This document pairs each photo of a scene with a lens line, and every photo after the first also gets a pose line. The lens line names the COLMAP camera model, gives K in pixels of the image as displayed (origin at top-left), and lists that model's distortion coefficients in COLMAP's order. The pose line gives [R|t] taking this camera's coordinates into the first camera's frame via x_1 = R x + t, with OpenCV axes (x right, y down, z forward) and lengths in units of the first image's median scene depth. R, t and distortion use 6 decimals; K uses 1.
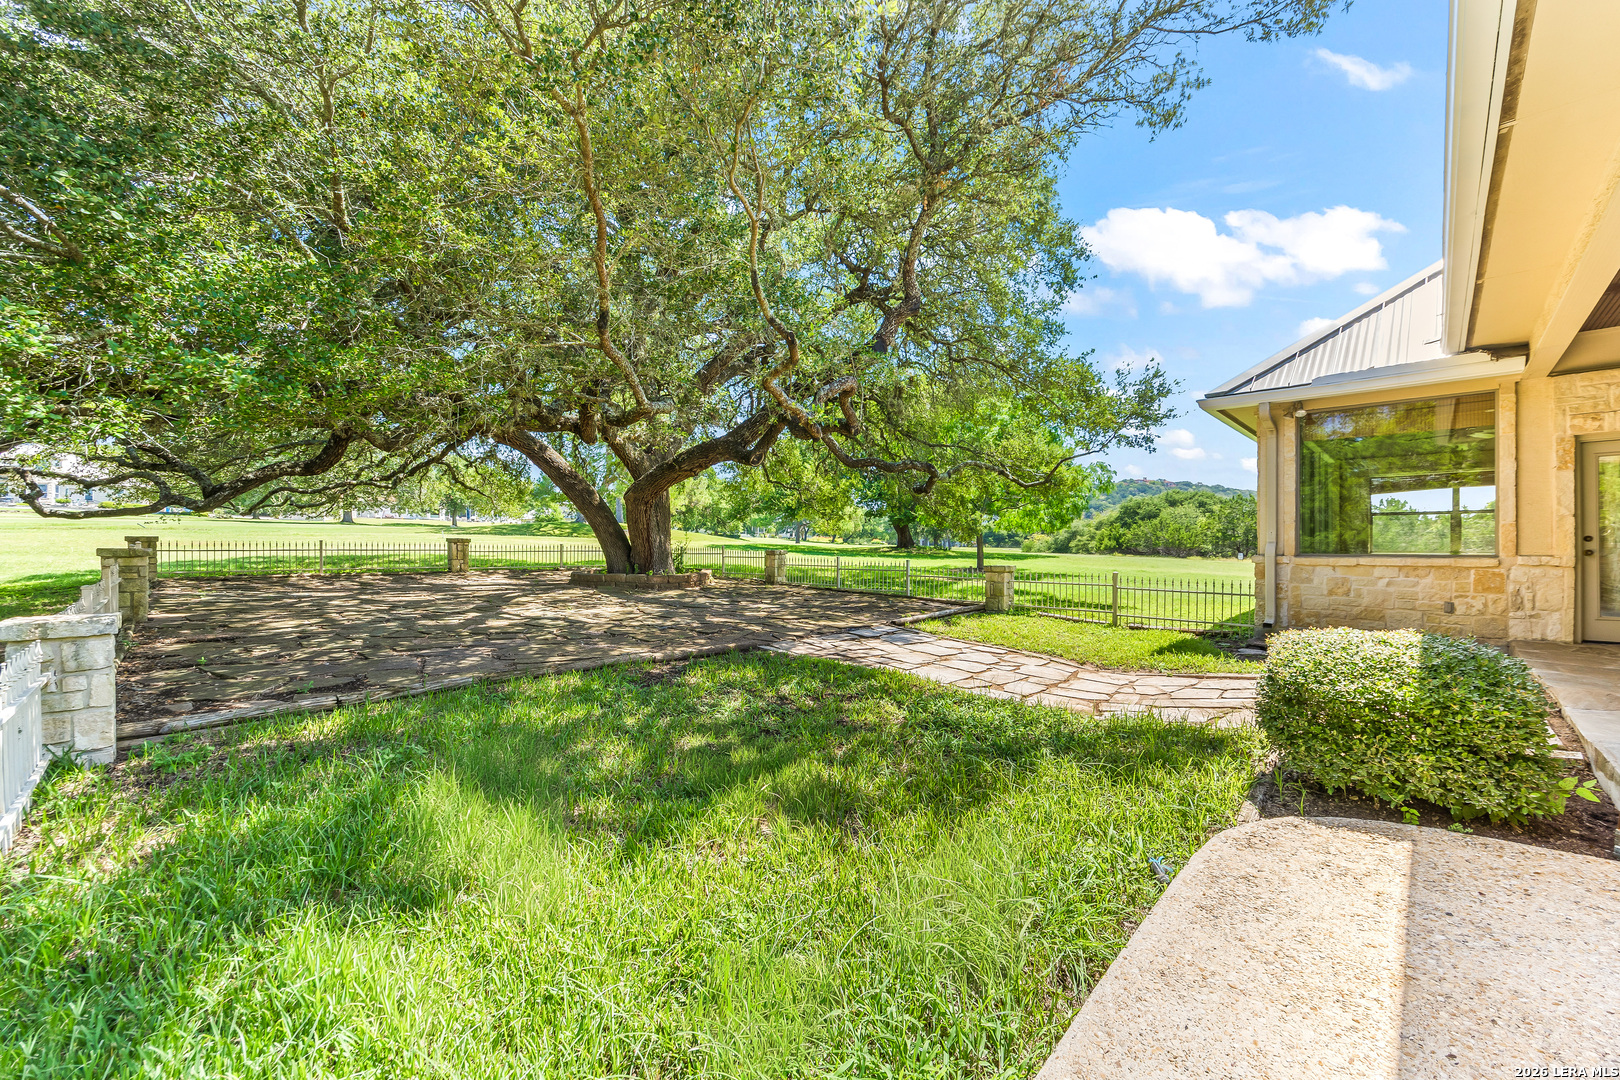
lens RADIAL K [[620.2, 0, 816.6], [0, 620.2, 545.4], [0, 0, 1]] dist [-0.004106, -0.000092]
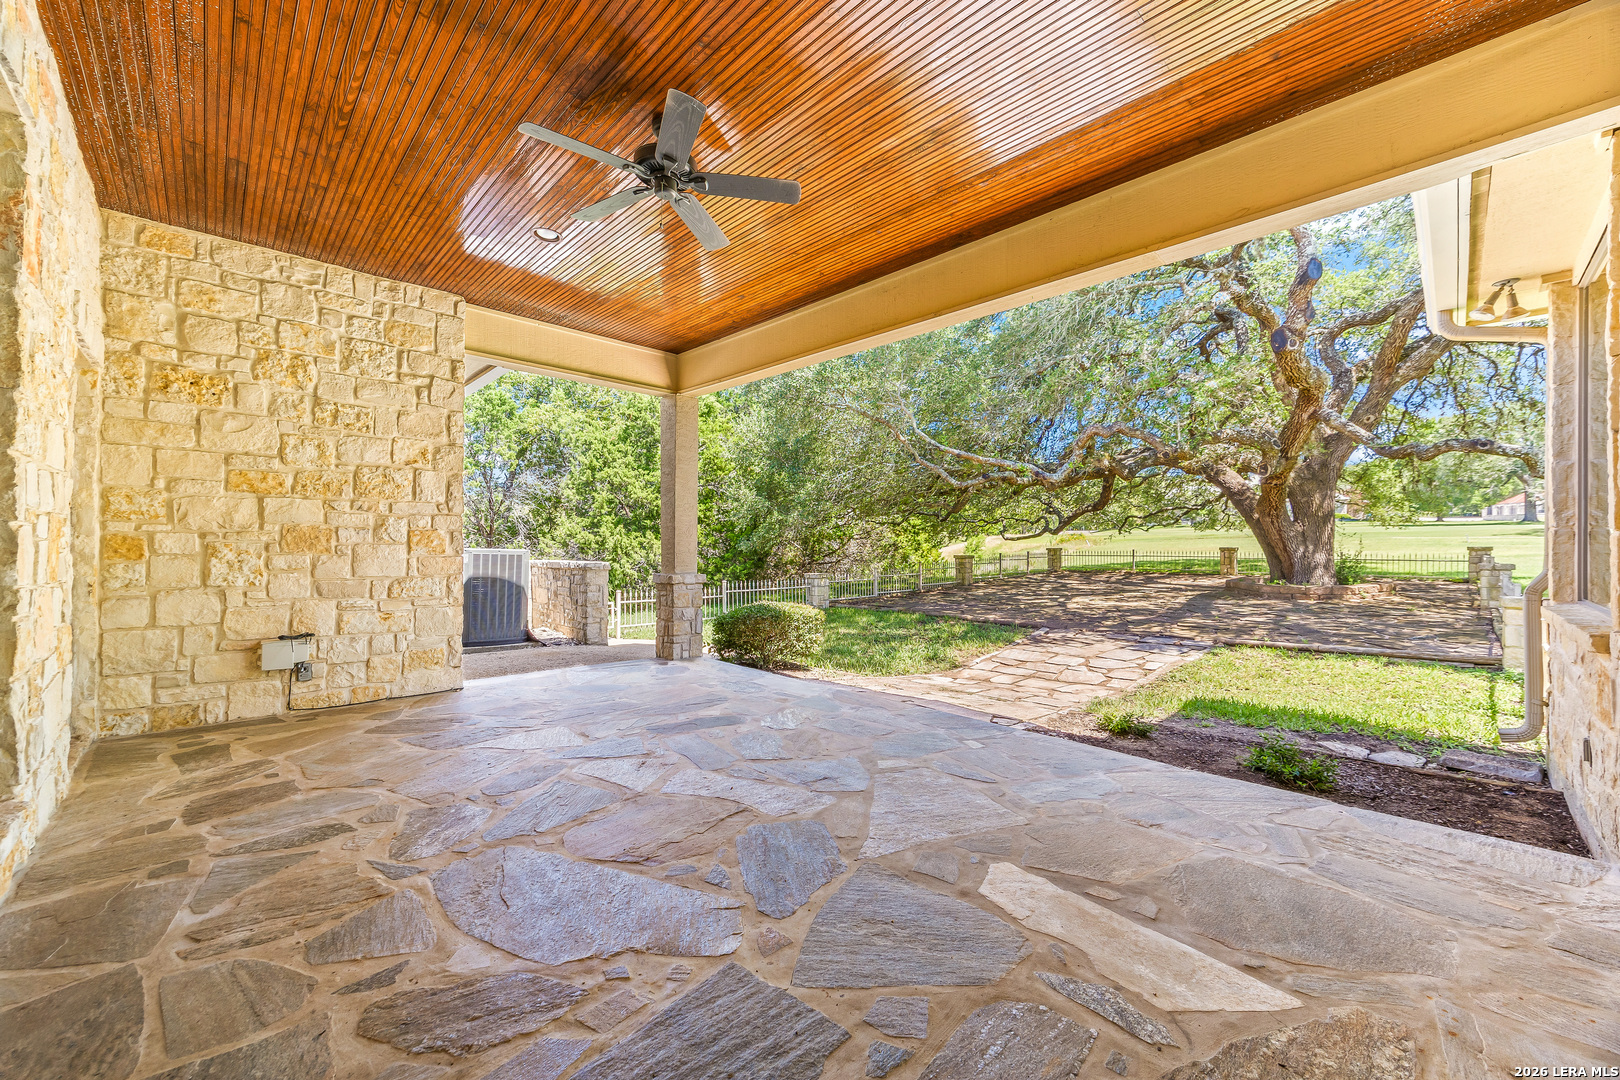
lens RADIAL K [[620.2, 0, 813.3], [0, 620.2, 539.9], [0, 0, 1]] dist [-0.004106, -0.000092]
pose [[-0.024946, -0.011842, -0.999619, 0.885459], [0.000412, 0.999930, -0.011856, -0.018921], [0.999689, -0.000708, -0.024939, 0.313065]]
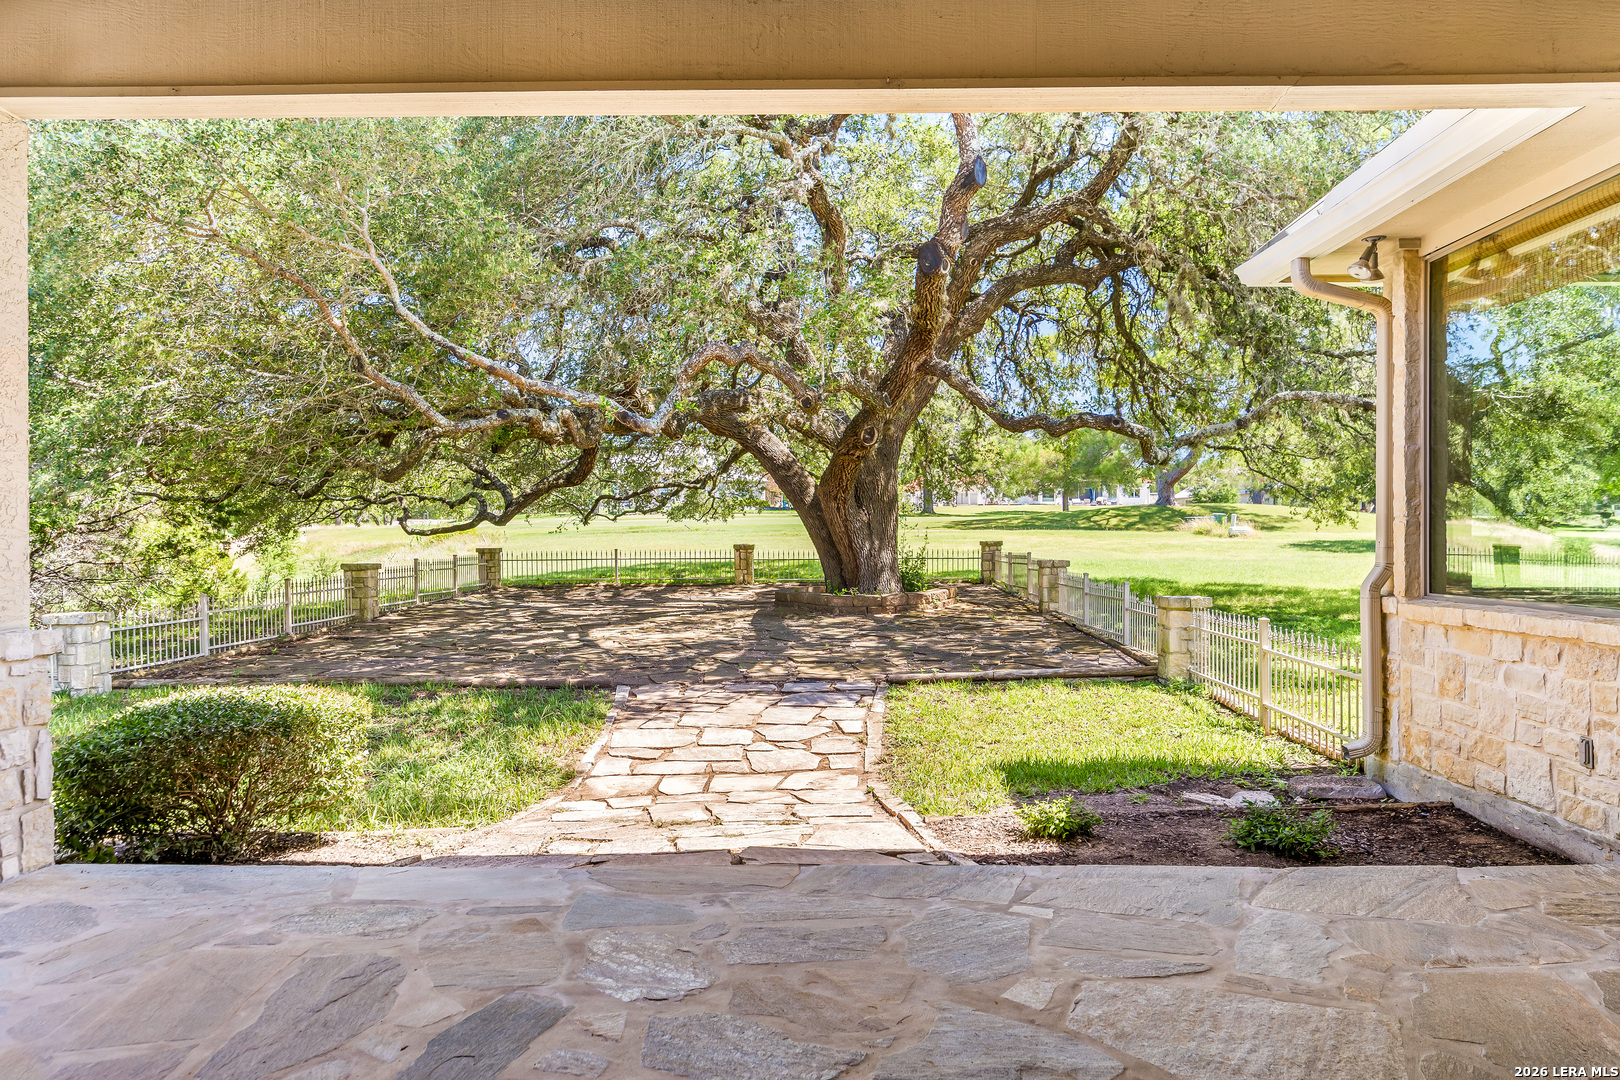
lens RADIAL K [[1058.8, 0, 817.5], [0, 1058.8, 543.4], [0, 0, 1]] dist [-0.010722, 0.001857]
pose [[0.683106, -0.006809, -0.730287, 0.729970], [0.010714, 0.999942, 0.000698, -0.019804], [0.730241, -0.008301, 0.683140, 0.139431]]
